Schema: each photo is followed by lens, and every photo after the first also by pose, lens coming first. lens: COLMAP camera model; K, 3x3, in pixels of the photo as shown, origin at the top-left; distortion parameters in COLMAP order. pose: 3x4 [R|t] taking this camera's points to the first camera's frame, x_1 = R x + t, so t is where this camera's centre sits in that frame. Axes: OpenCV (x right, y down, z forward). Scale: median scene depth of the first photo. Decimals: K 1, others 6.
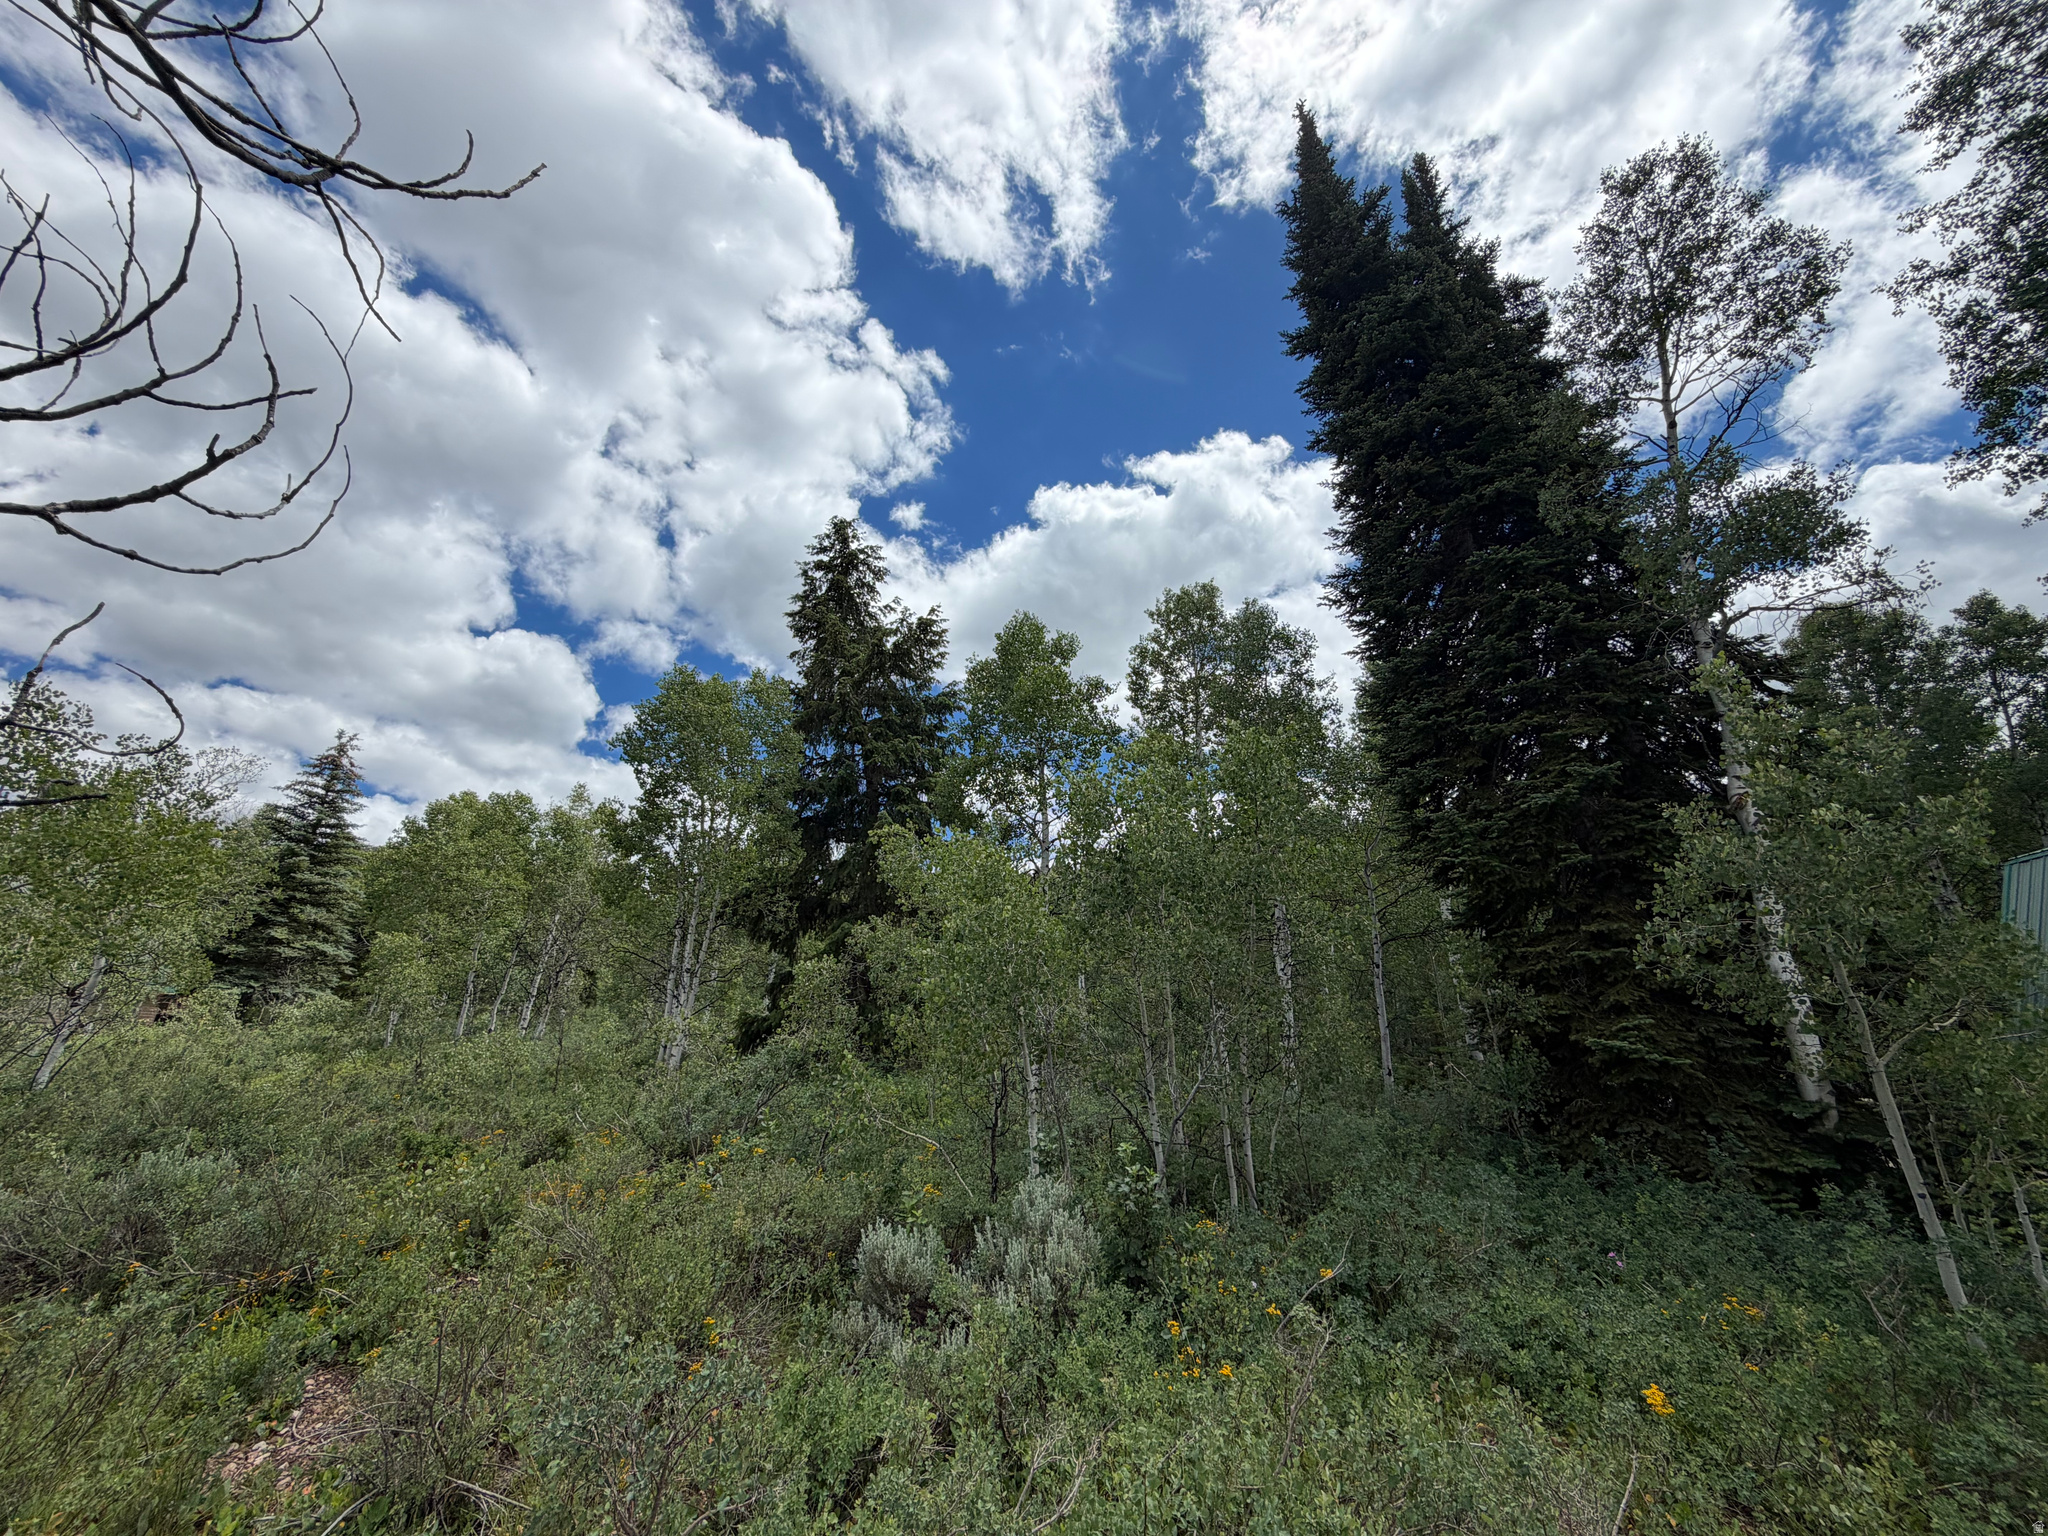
lens RADIAL K [[803.1, 0, 1024.0], [0, 803.1, 768.0], [0, 0, 1]] dist [-0.015785, 0.004140]
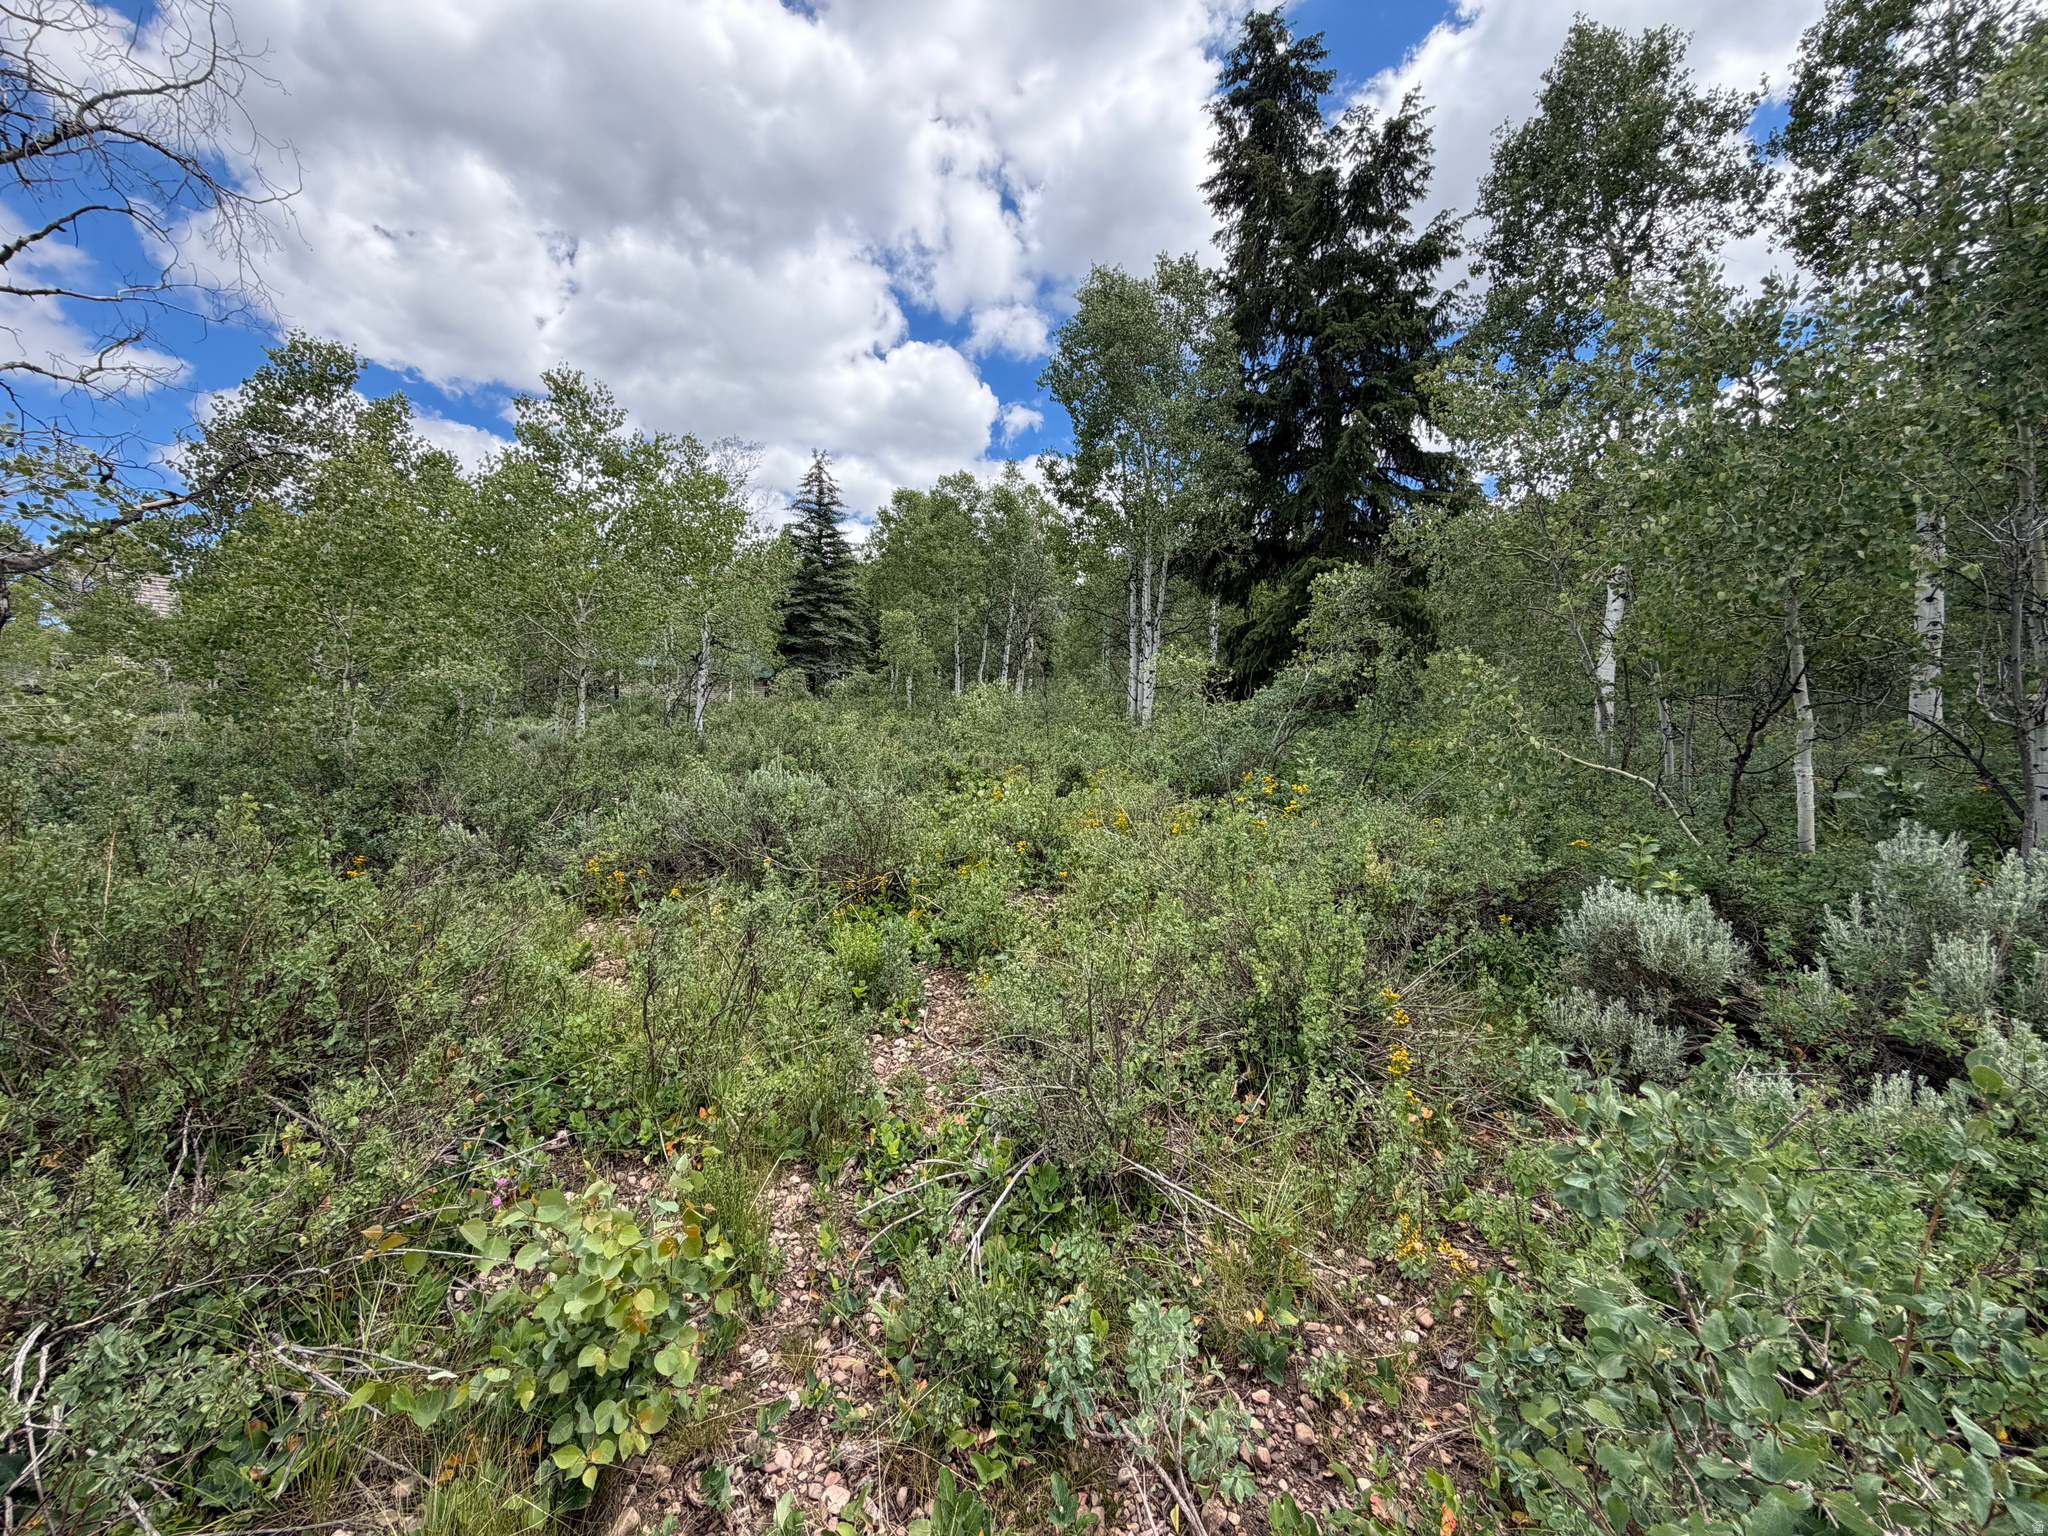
lens RADIAL K [[803.1, 0, 1024.0], [0, 803.1, 768.0], [0, 0, 1]] dist [-0.015785, 0.004140]
pose [[0.875774, 0.021678, -0.482234, -0.068355], [0.168135, 0.922737, 0.346825, 0.044676], [0.452494, -0.384821, 0.804464, 0.075647]]
